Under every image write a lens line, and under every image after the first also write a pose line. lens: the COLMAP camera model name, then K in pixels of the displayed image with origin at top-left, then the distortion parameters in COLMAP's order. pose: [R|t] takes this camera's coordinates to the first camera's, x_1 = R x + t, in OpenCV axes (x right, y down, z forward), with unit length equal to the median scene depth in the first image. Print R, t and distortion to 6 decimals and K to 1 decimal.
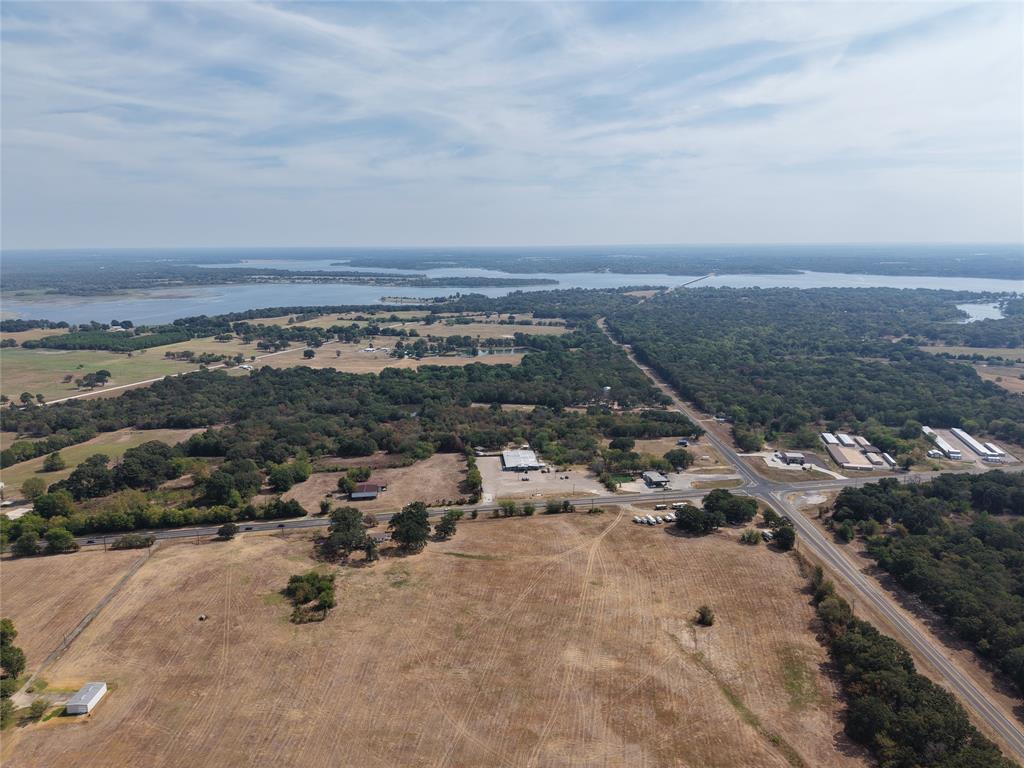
lens RADIAL K [[665.9, 0, 511.5], [0, 665.9, 413.8], [0, 0, 1]] dist [0.036718, -0.040091]
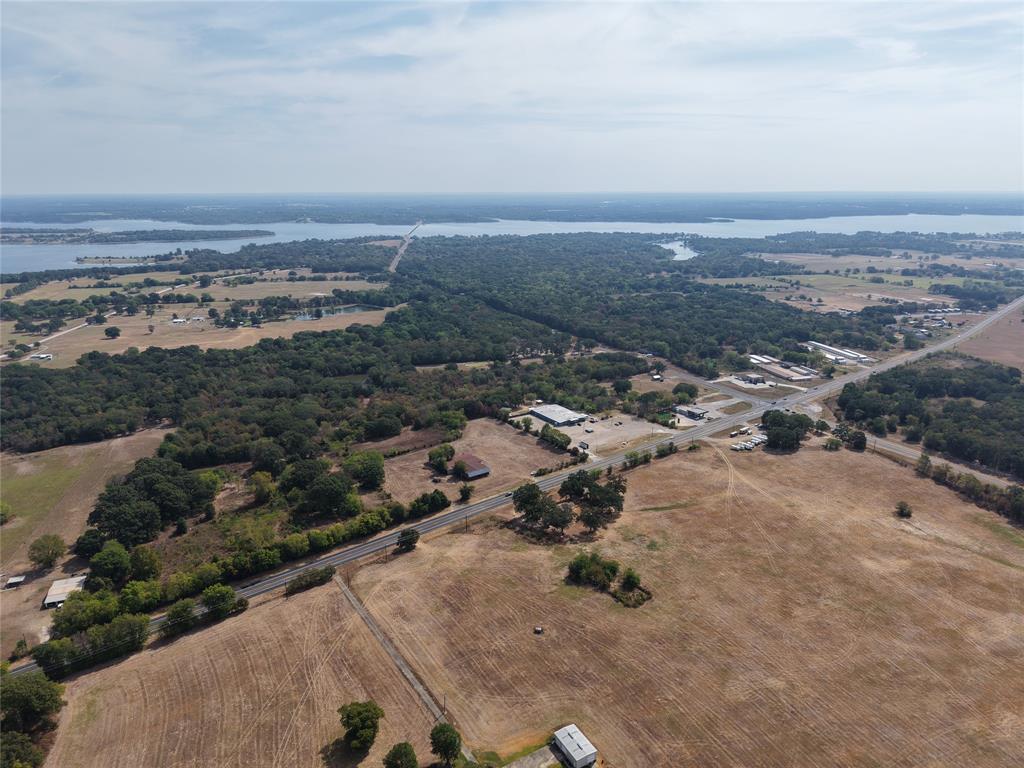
lens RADIAL K [[675.3, 0, 512.0], [0, 675.3, 384.0], [0, 0, 1]] dist [0.032276, -0.034646]
pose [[0.886879, -0.123884, 0.445083, -0.561418], [0.111944, 0.992293, 0.053133, -0.040829], [-0.448235, 0.002702, 0.893912, 0.156307]]
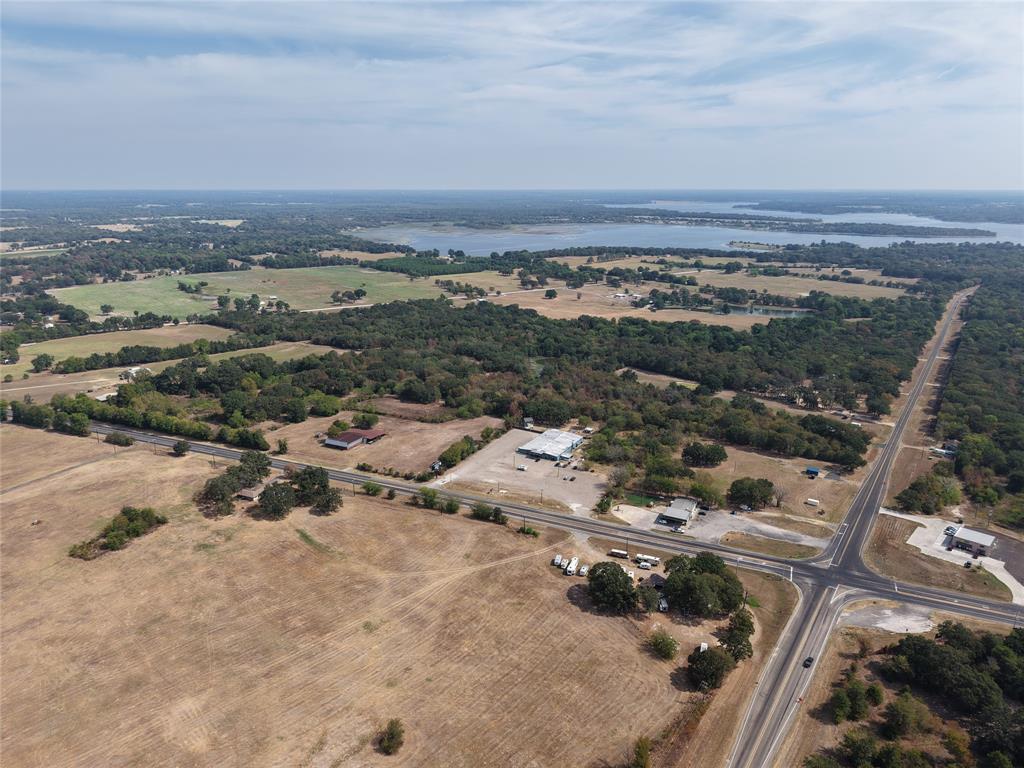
lens RADIAL K [[665.9, 0, 511.5], [0, 665.9, 413.8], [0, 0, 1]] dist [0.036718, -0.040091]
pose [[0.824393, 0.187966, -0.533897, 0.446353], [-0.145194, 0.981914, 0.121503, -0.062377], [0.547079, -0.022647, 0.836774, 0.360463]]
